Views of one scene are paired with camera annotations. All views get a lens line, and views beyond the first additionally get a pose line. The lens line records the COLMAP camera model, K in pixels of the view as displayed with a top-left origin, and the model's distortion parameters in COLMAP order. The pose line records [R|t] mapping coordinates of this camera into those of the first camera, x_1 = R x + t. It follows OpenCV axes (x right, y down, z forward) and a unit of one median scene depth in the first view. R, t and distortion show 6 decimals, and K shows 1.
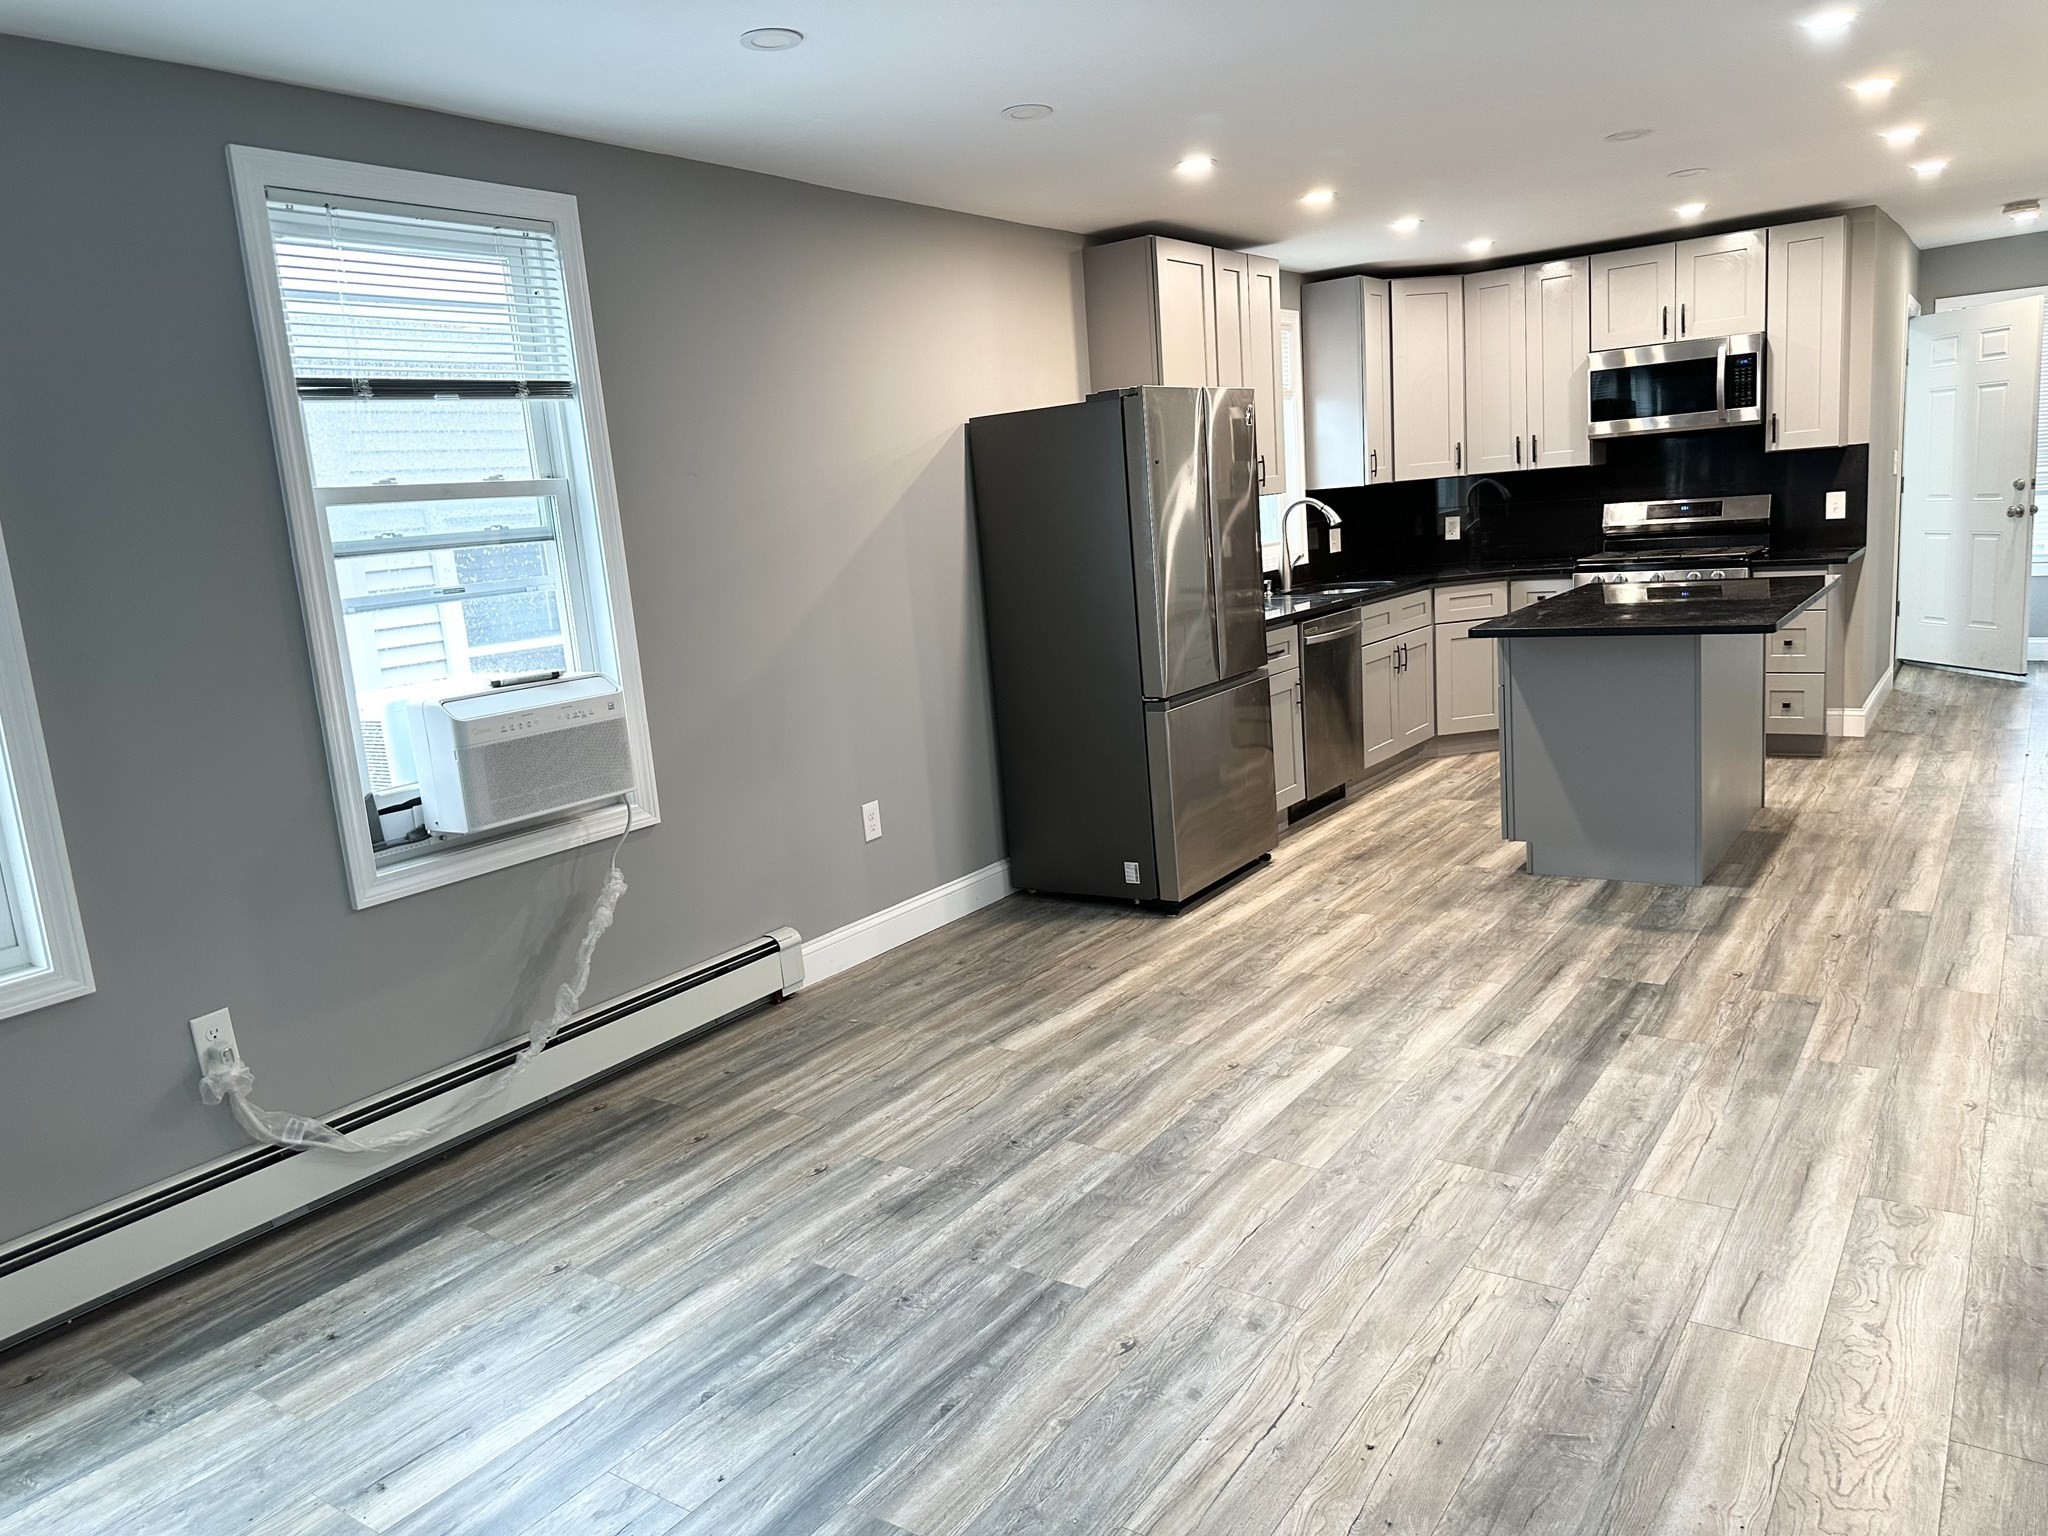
lens RADIAL K [[1449.7, 0, 1014.9], [0, 1449.7, 766.9], [0, 0, 1]] dist [0.041652, -0.045233]
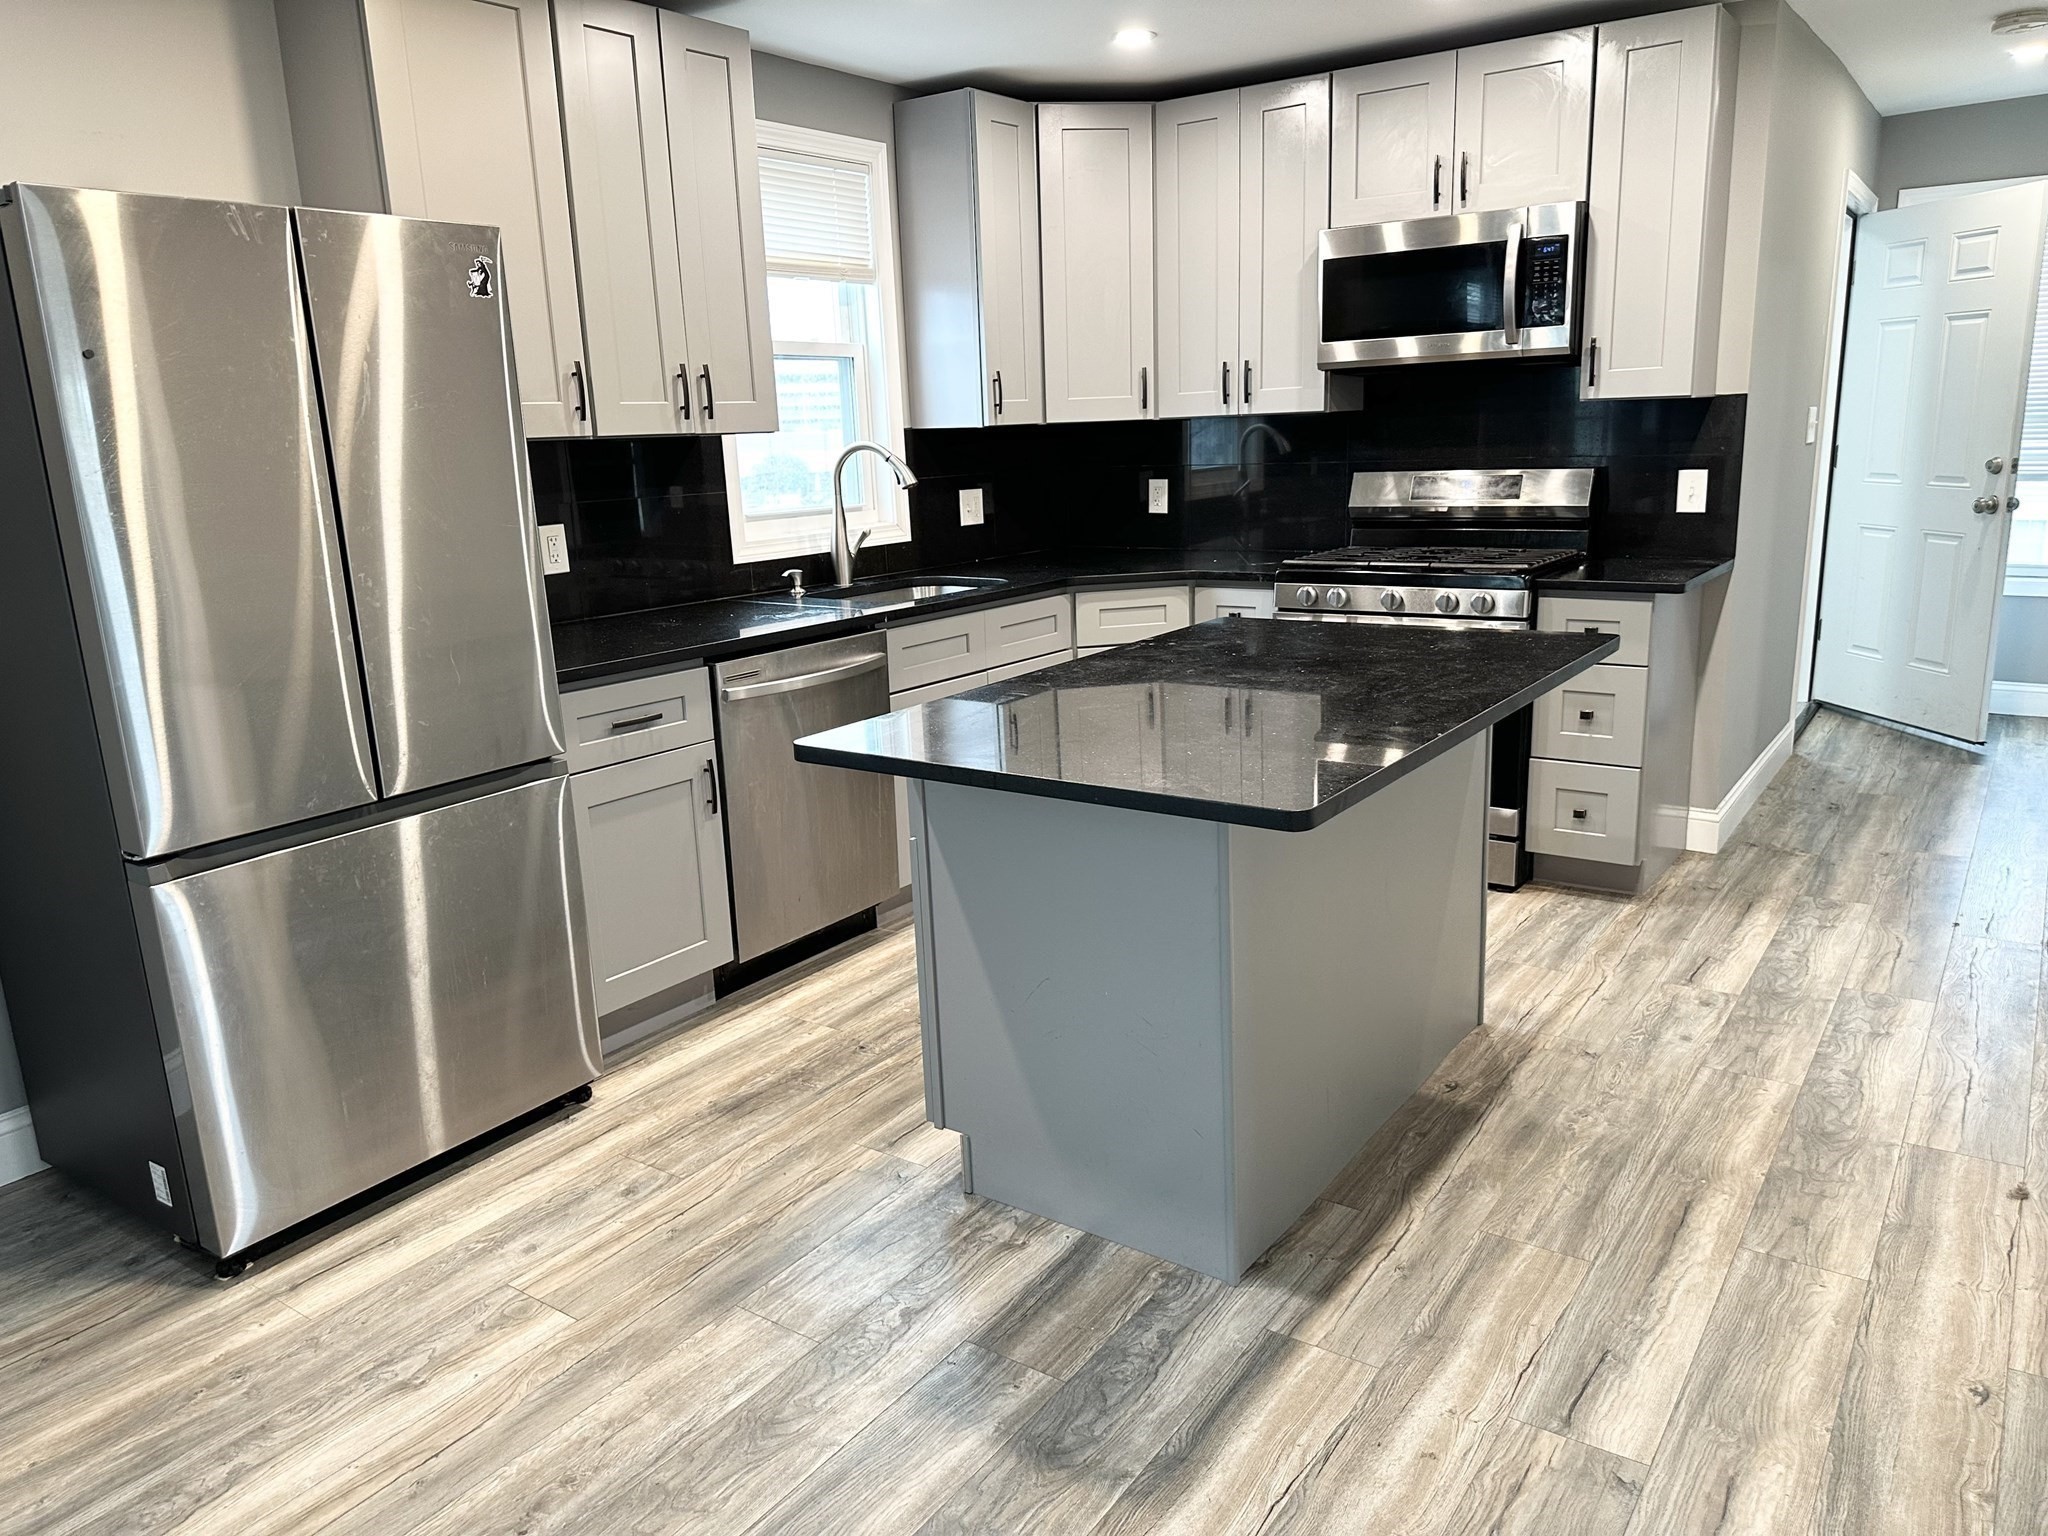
lens RADIAL K [[1449.7, 0, 1024.2], [0, 1449.7, 766.6], [0, 0, 1]] dist [0.041652, -0.045233]
pose [[0.999176, 0.039894, 0.007514, 0.386306], [-0.040231, 0.997835, 0.052019, -0.115030], [-0.005422, -0.052278, 0.998618, 0.517167]]
